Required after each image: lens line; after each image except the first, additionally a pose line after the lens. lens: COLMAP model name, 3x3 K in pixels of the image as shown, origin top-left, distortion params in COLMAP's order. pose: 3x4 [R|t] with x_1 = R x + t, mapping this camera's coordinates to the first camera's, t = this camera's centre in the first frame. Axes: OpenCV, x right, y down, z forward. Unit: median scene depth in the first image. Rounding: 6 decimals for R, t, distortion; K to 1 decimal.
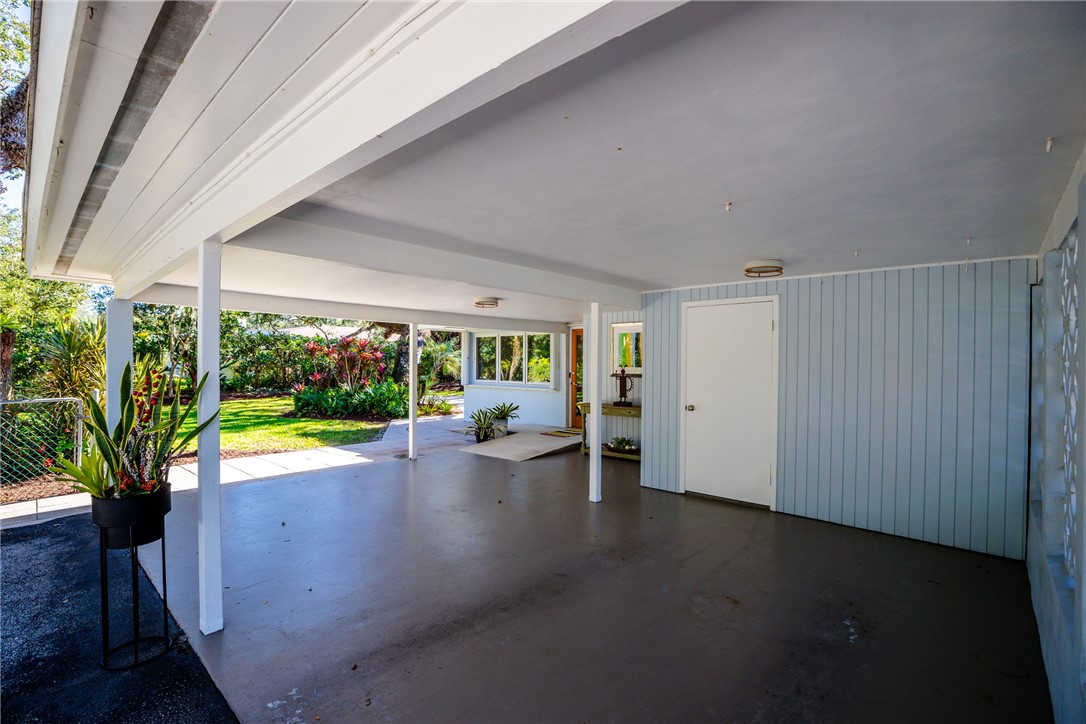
lens RADIAL K [[493.3, 0, 543.7], [0, 493.3, 361.2], [0, 0, 1]] dist [-0.023214, -0.000146]
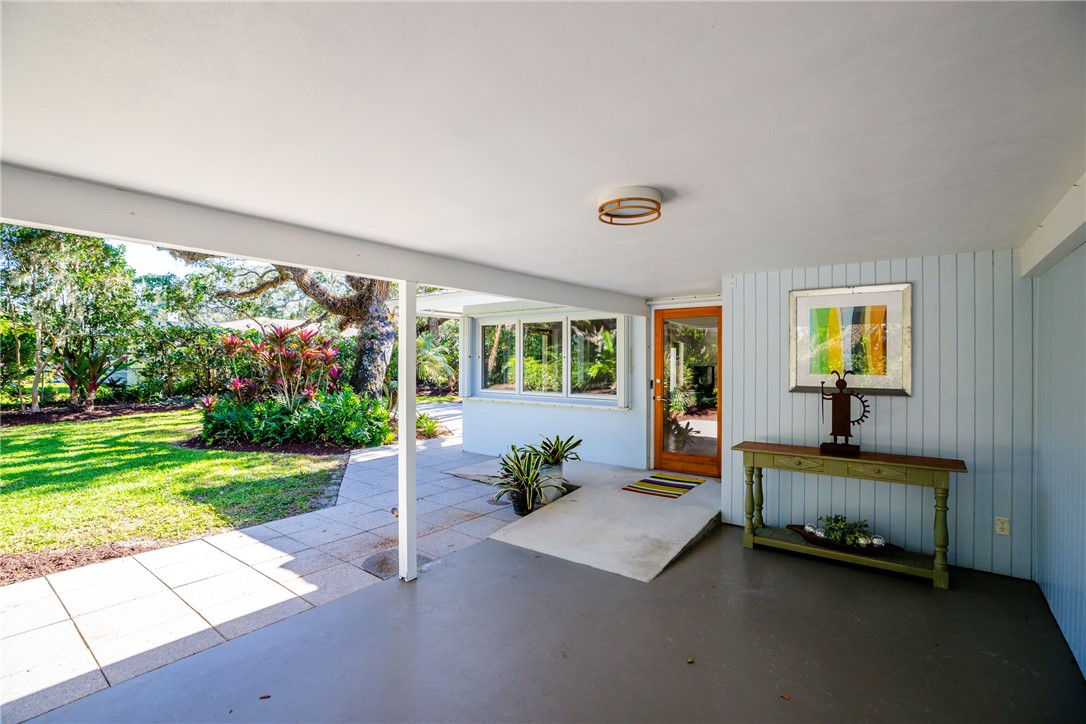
lens RADIAL K [[493.3, 0, 542.9], [0, 493.3, 361.1], [0, 0, 1]] dist [-0.023214, -0.000146]
pose [[0.996624, -0.003120, 0.082047, -0.101272], [0.002844, 0.999990, 0.003477, -0.002400], [-0.082057, -0.003232, 0.996622, 0.306770]]
